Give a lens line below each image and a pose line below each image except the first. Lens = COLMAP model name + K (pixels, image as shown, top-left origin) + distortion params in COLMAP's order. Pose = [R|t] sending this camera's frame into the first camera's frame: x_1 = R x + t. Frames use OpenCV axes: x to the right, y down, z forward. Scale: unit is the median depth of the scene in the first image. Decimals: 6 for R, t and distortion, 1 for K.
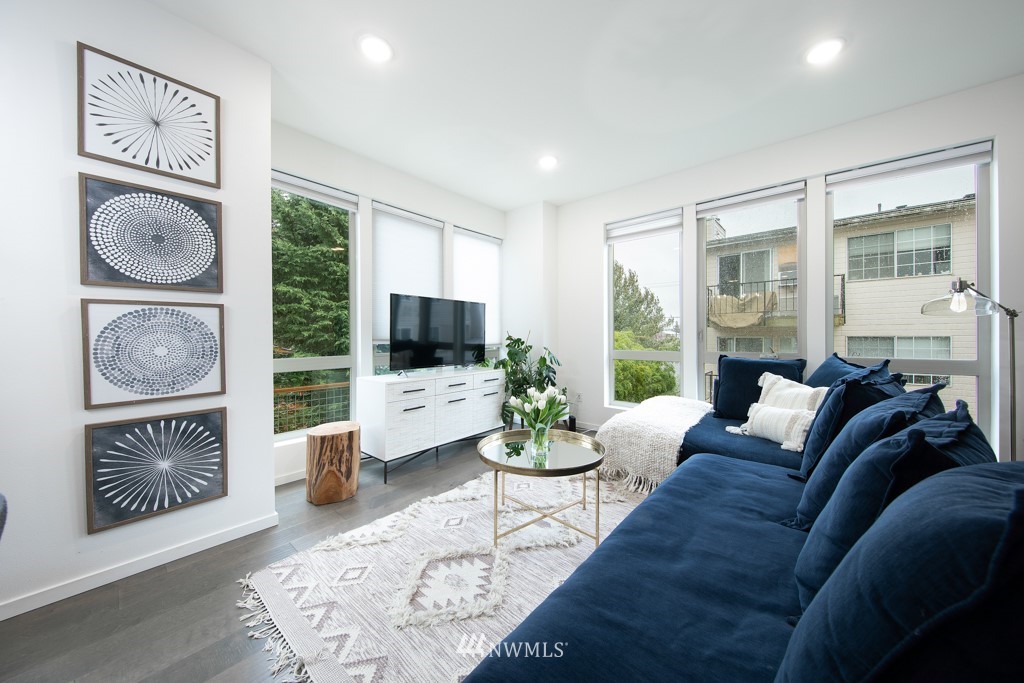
lens RADIAL K [[339.8, 0, 515.3], [0, 339.8, 334.3], [0, 0, 1]] dist [-0.006922, -0.000081]
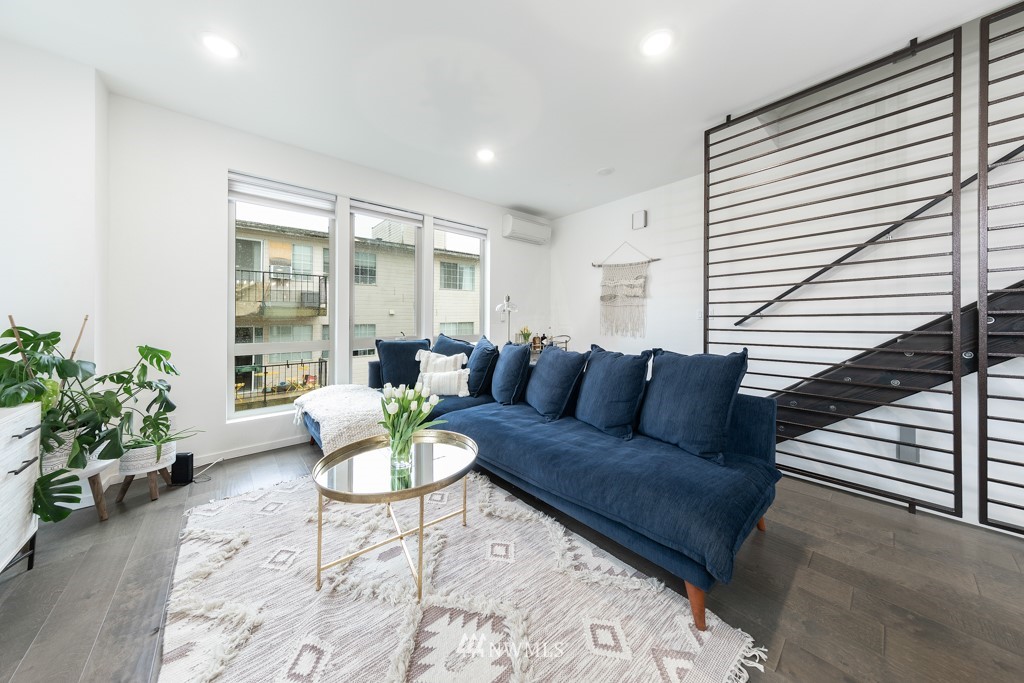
lens RADIAL K [[326.1, 0, 512.9], [0, 326.1, 316.9], [0, 0, 1]] dist [-0.001681, -0.000632]
pose [[0.149934, 0.015521, 0.988574, -0.458934], [0.006048, 0.999844, -0.016615, 0.004921], [-0.988678, 0.008470, 0.149816, 0.413294]]
